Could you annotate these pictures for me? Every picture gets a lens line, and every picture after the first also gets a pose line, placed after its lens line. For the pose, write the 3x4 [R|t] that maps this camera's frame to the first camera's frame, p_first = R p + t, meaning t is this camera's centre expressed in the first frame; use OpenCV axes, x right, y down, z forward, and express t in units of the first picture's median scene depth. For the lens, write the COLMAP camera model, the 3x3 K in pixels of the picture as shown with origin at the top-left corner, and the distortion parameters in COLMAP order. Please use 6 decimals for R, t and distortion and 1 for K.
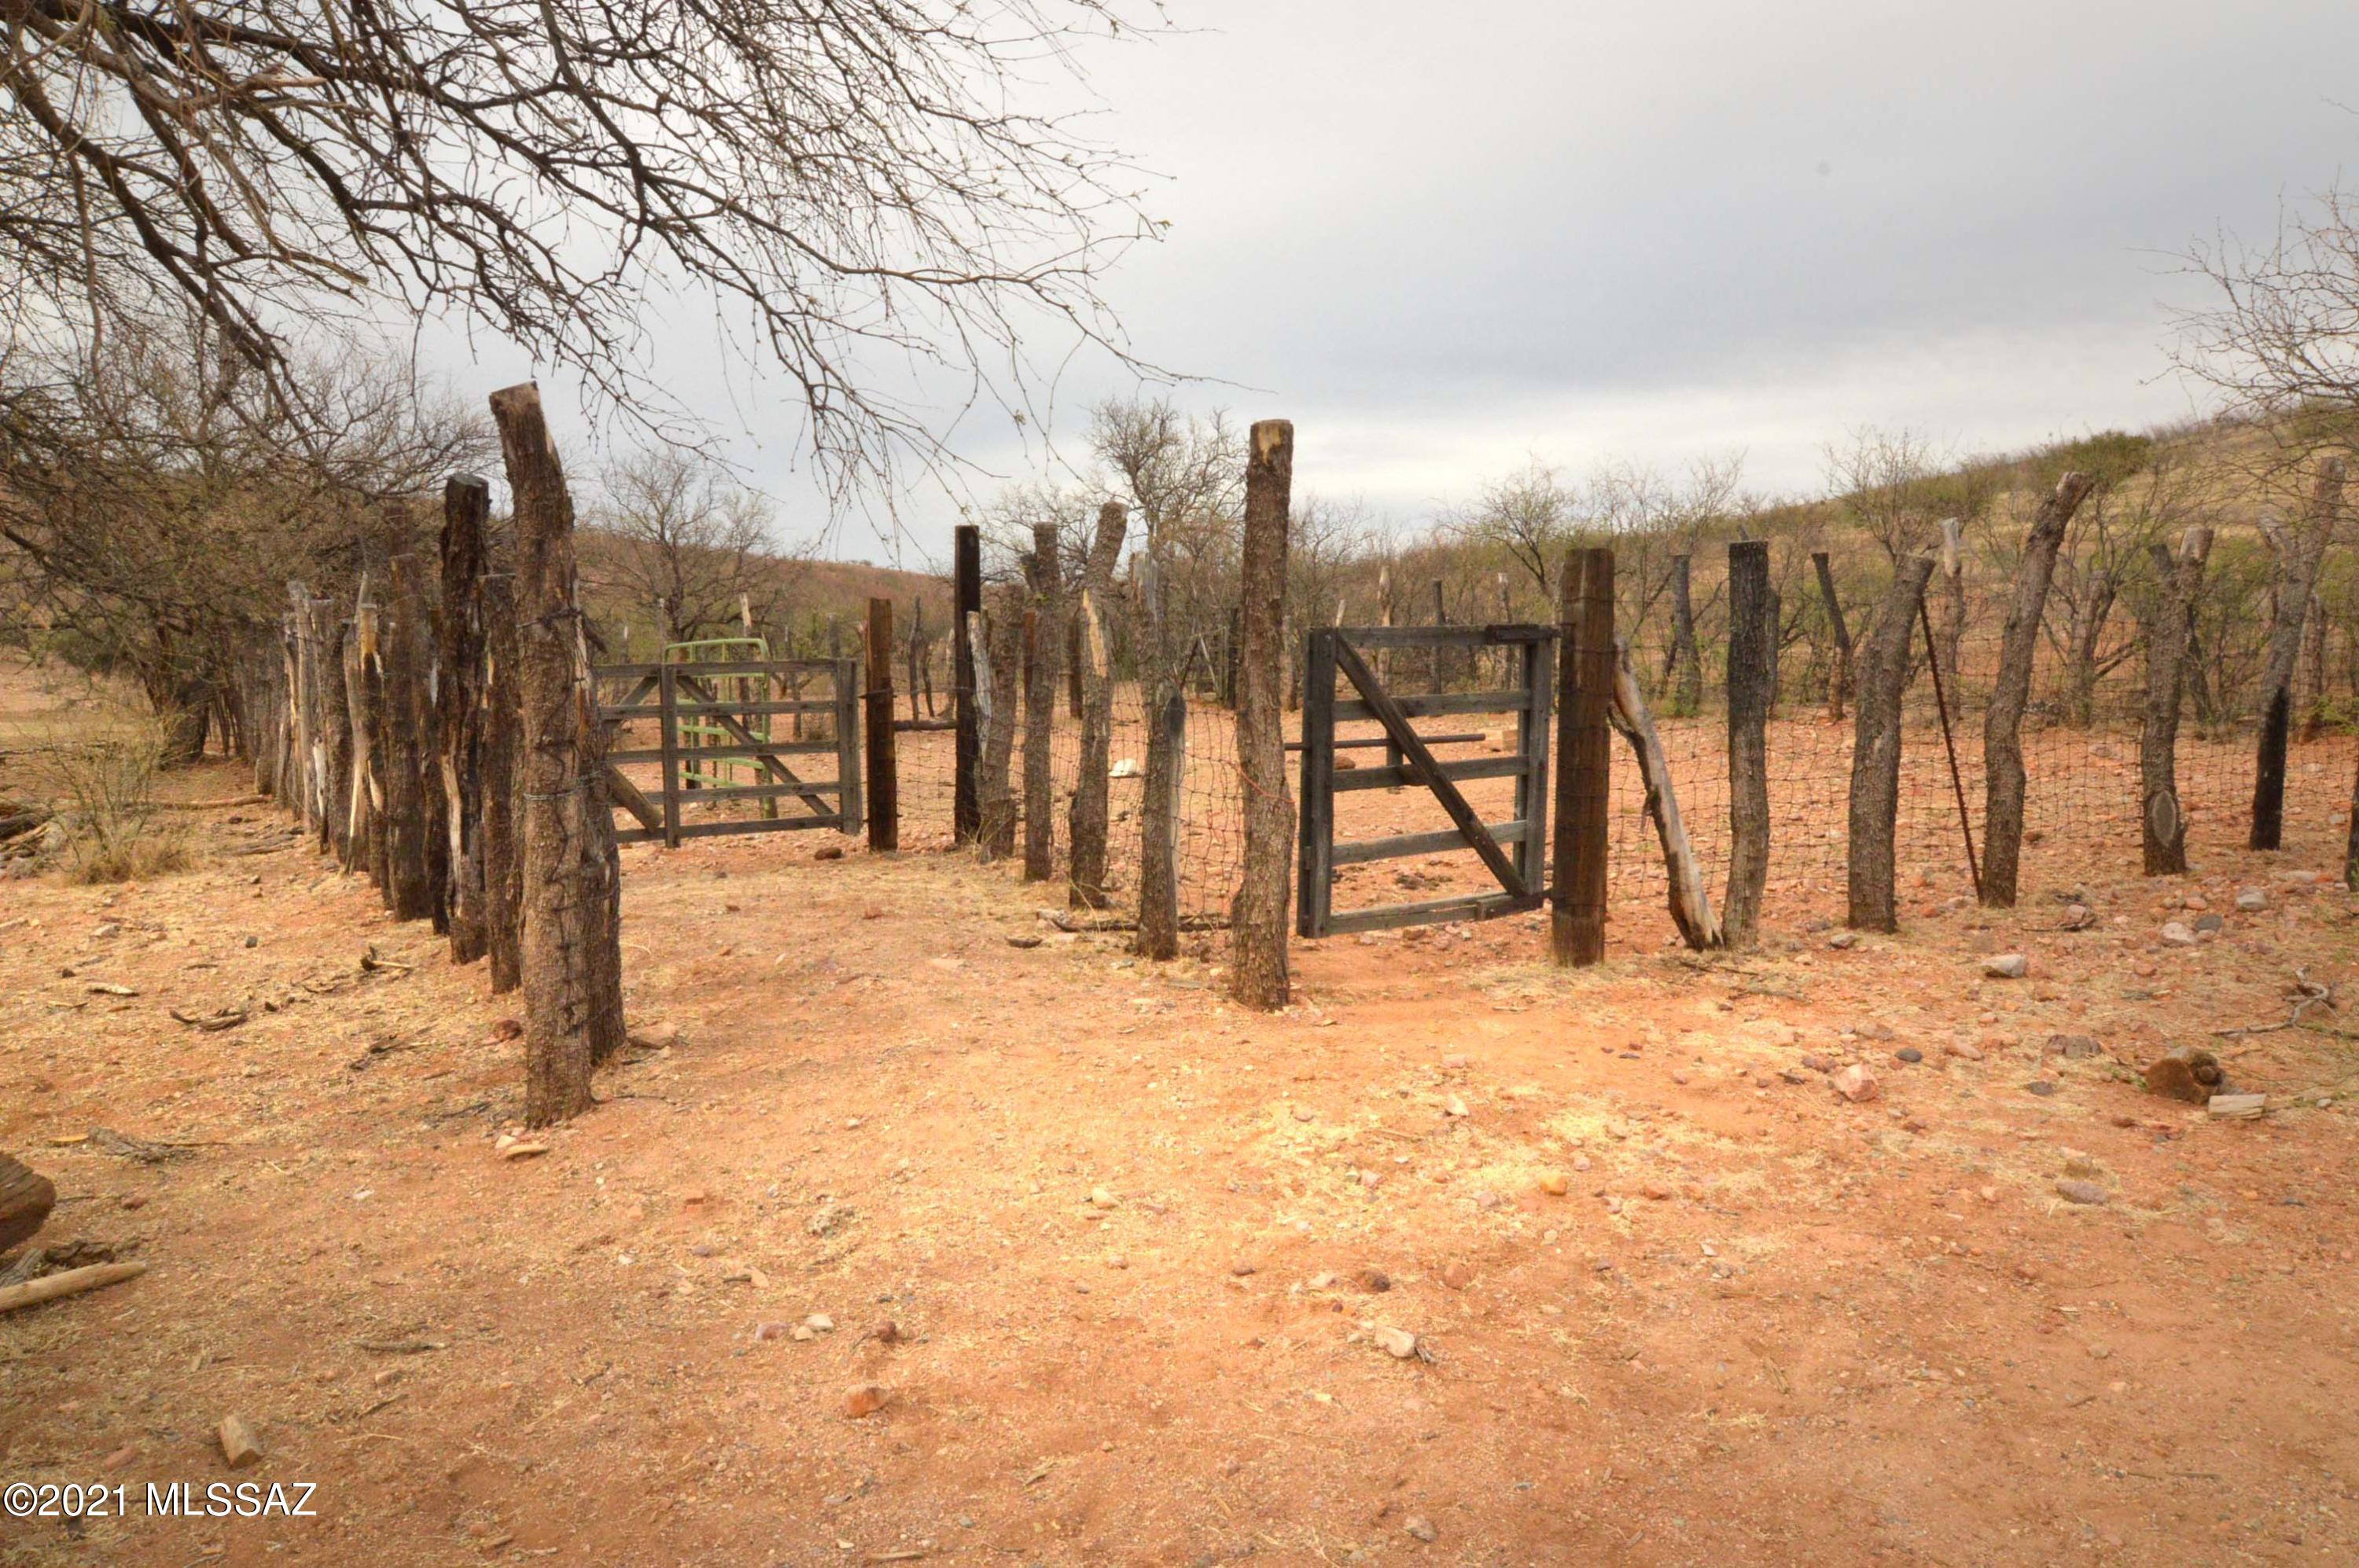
lens RADIAL K [[1579.6, 0, 1177.2], [0, 1579.6, 774.6], [0, 0, 1]] dist [-0.011628, -0.001111]
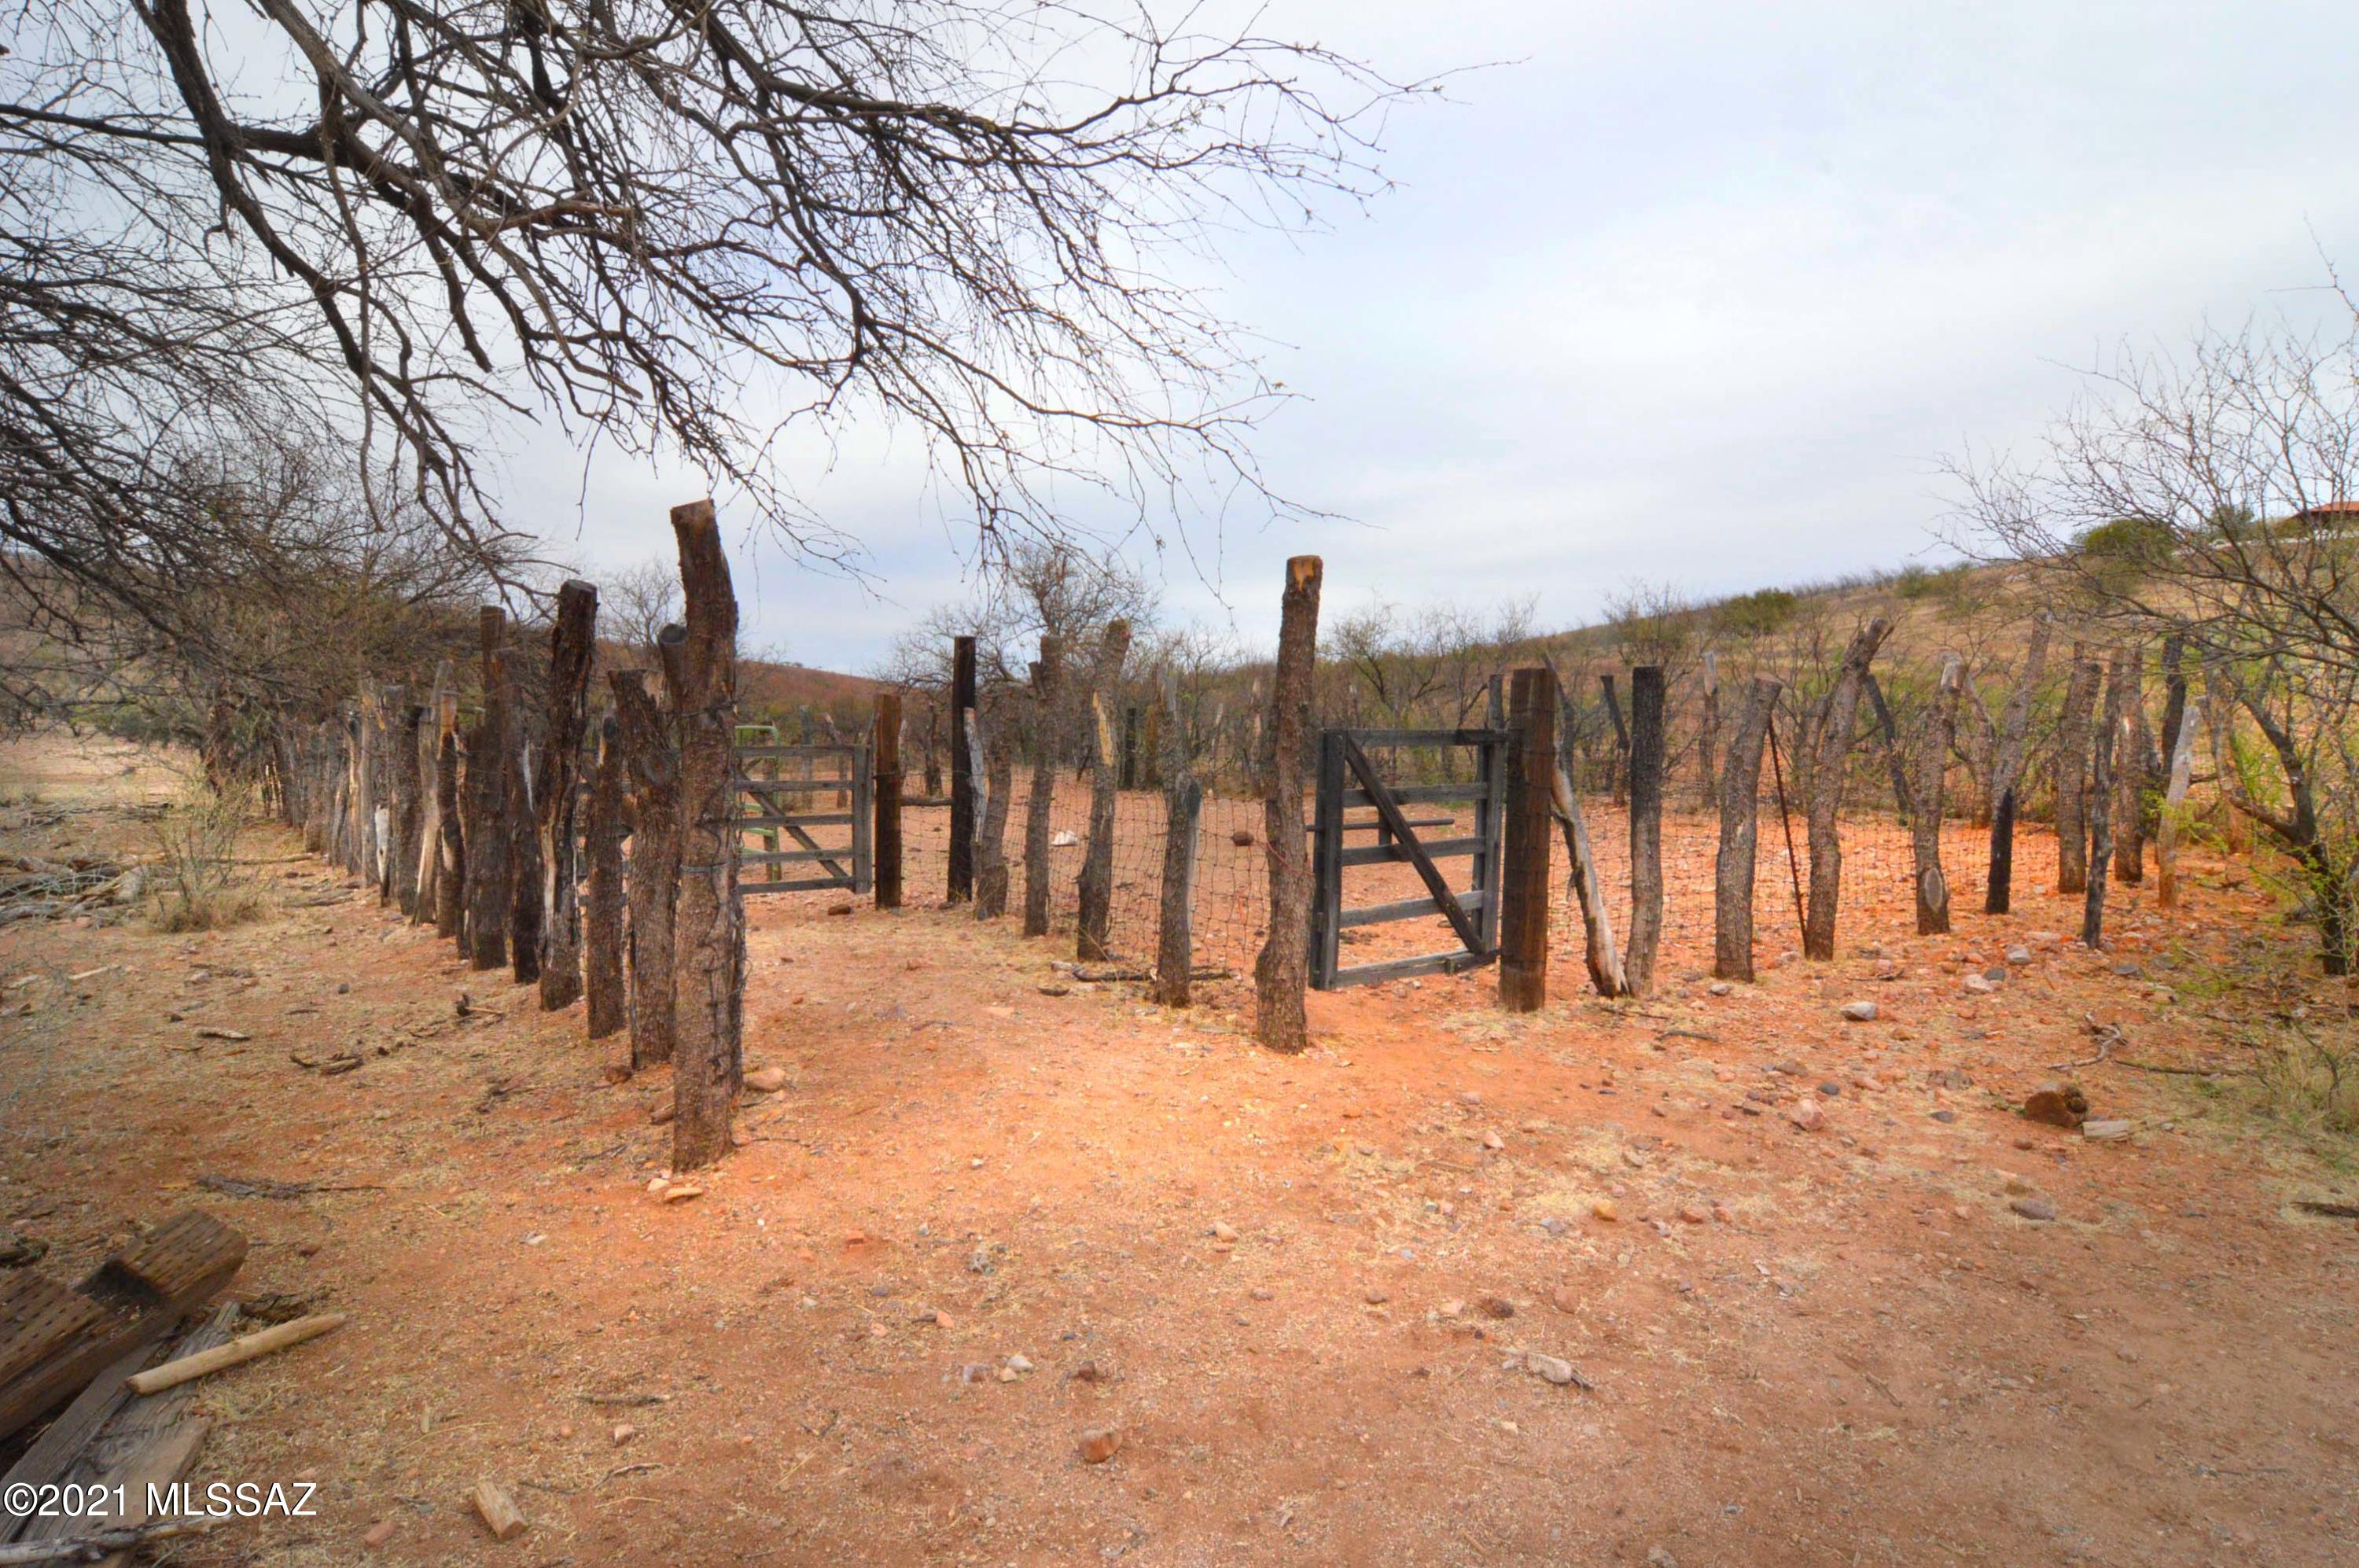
lens RADIAL K [[1265.7, 0, 1179.7], [0, 1265.7, 778.1], [0, 0, 1]] dist [-0.013524, -0.006273]
pose [[0.994974, 0.015959, 0.098854, -0.112358], [-0.011051, 0.998689, -0.049991, -0.006511], [-0.099522, 0.048648, 0.993845, 0.057294]]
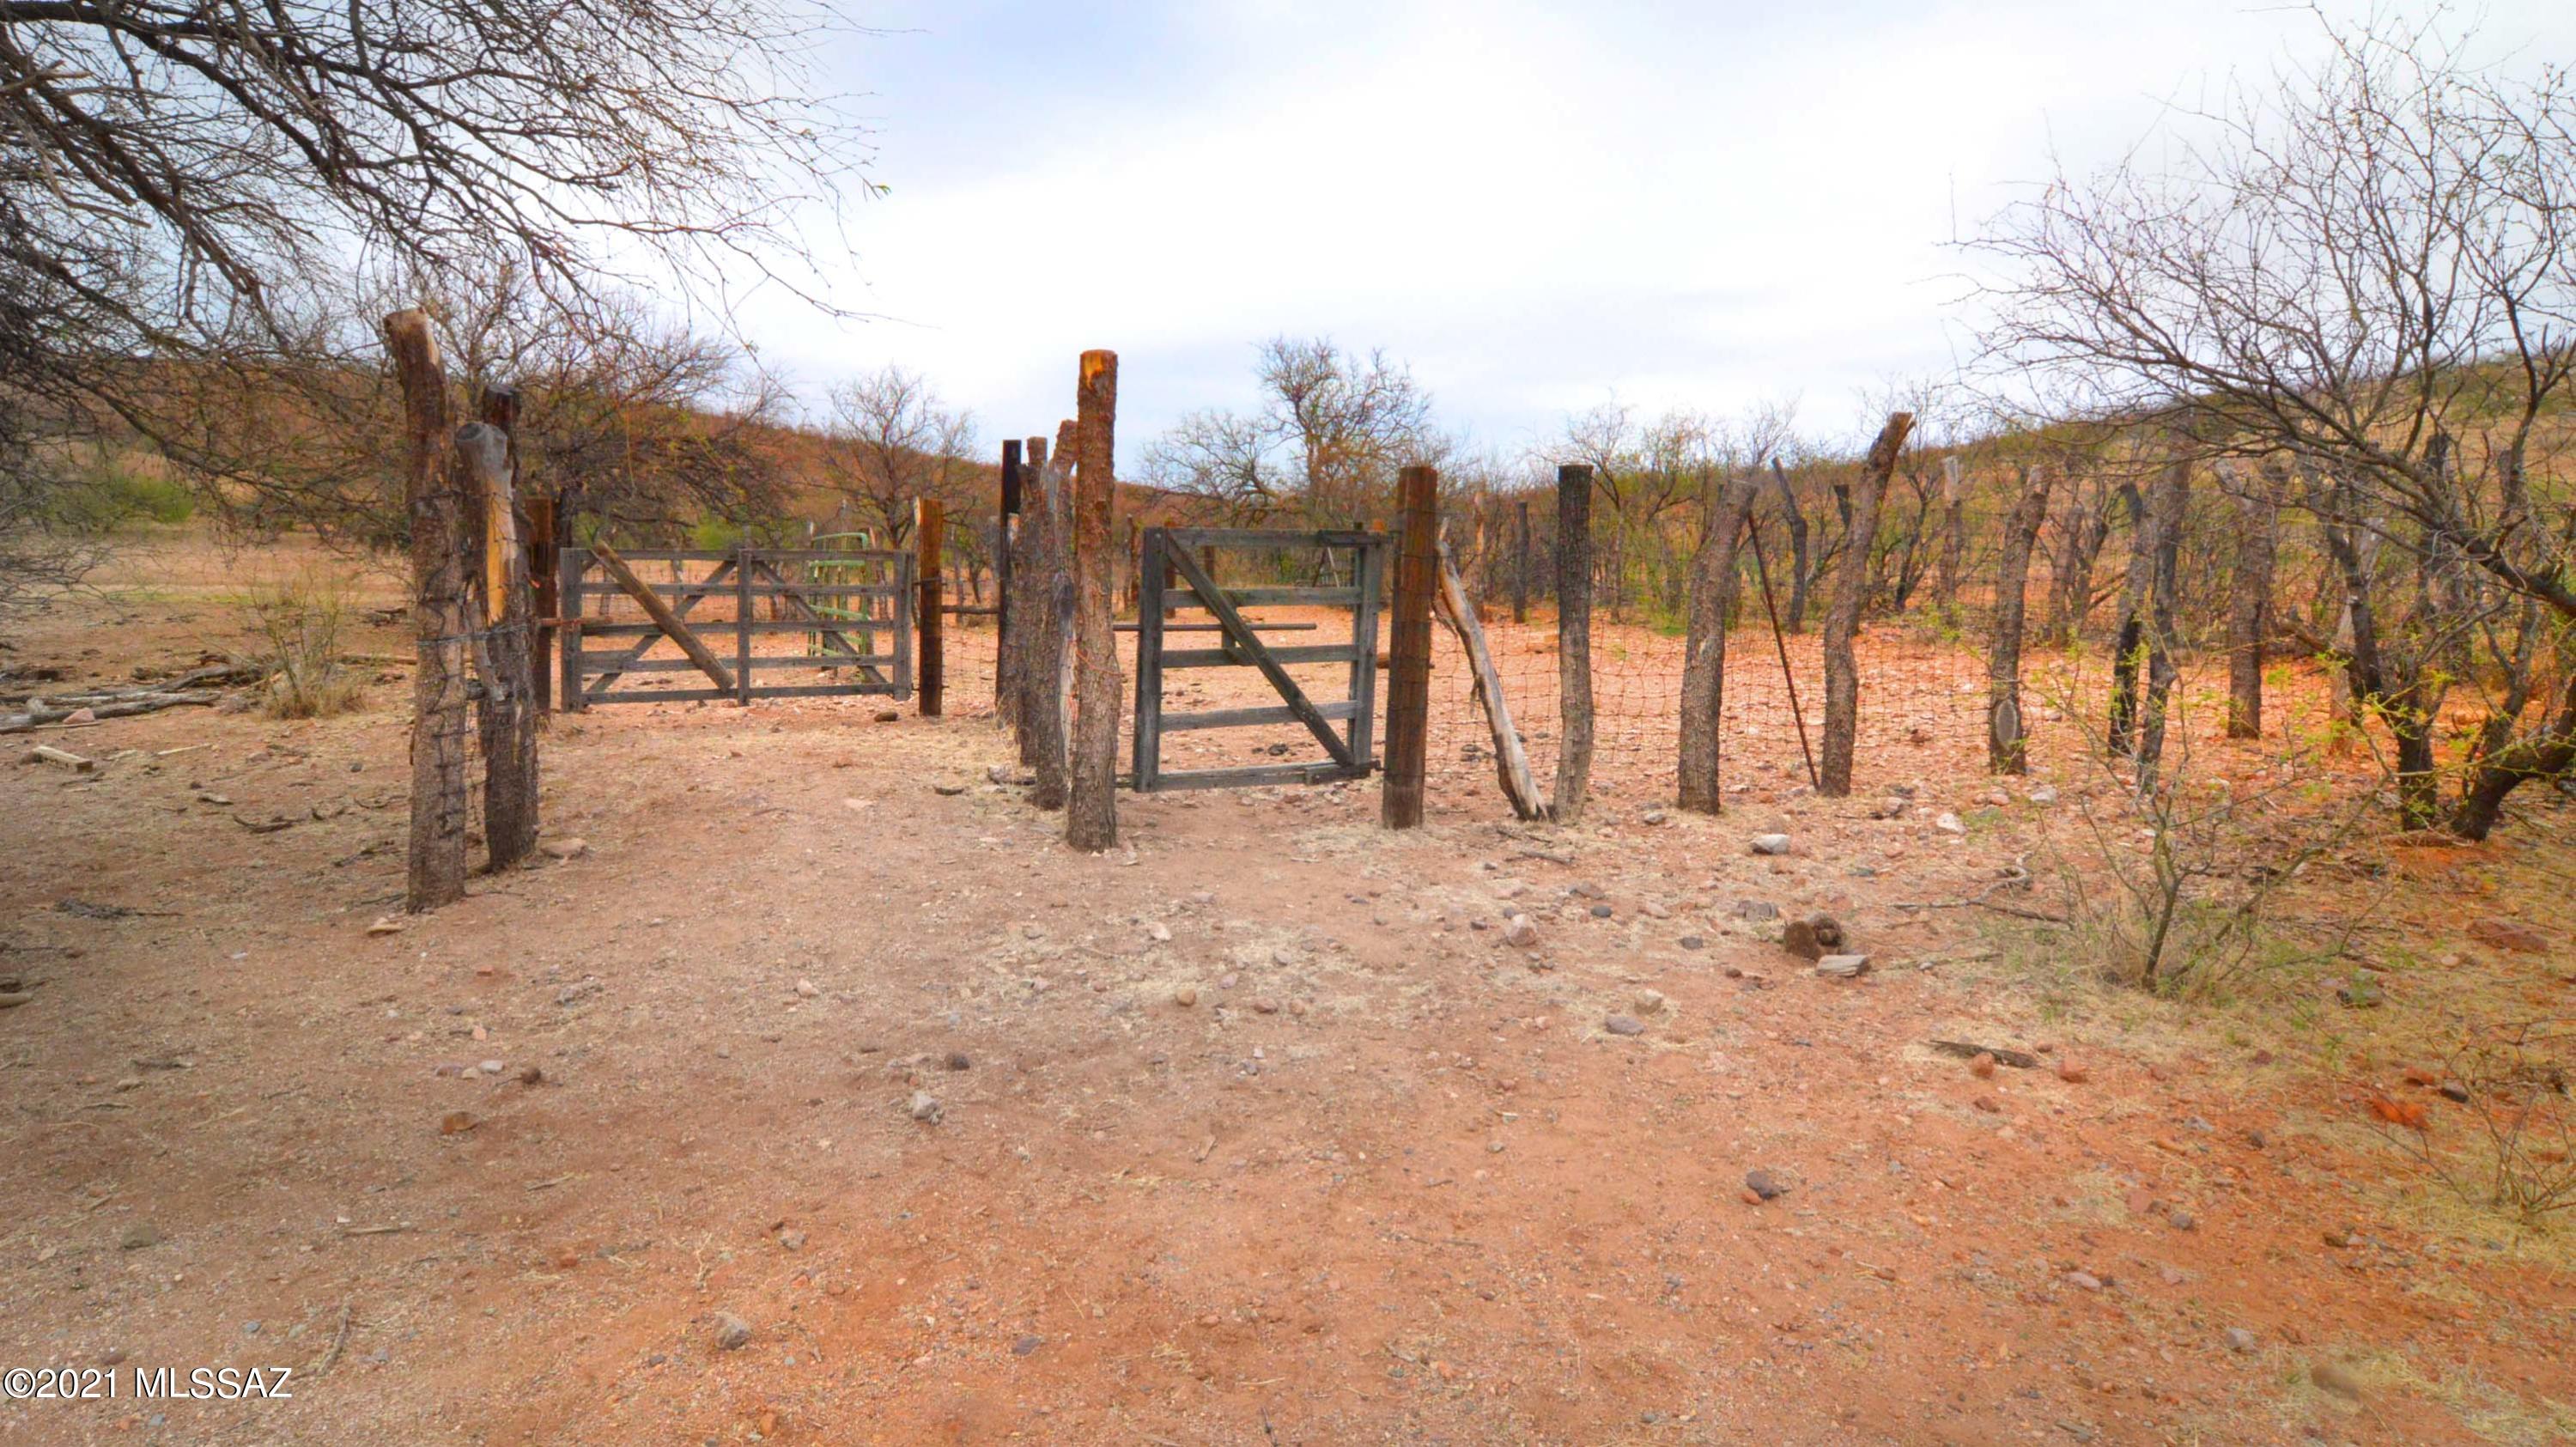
lens RADIAL K [[1404.1, 0, 1279.8], [0, 1404.1, 636.7], [0, 0, 1]] dist [-0.014918, -0.003596]
pose [[0.997295, 0.032423, -0.065960, 0.241403], [-0.034016, 0.999153, -0.023170, 0.008487], [0.065153, 0.025351, 0.997553, -0.030789]]
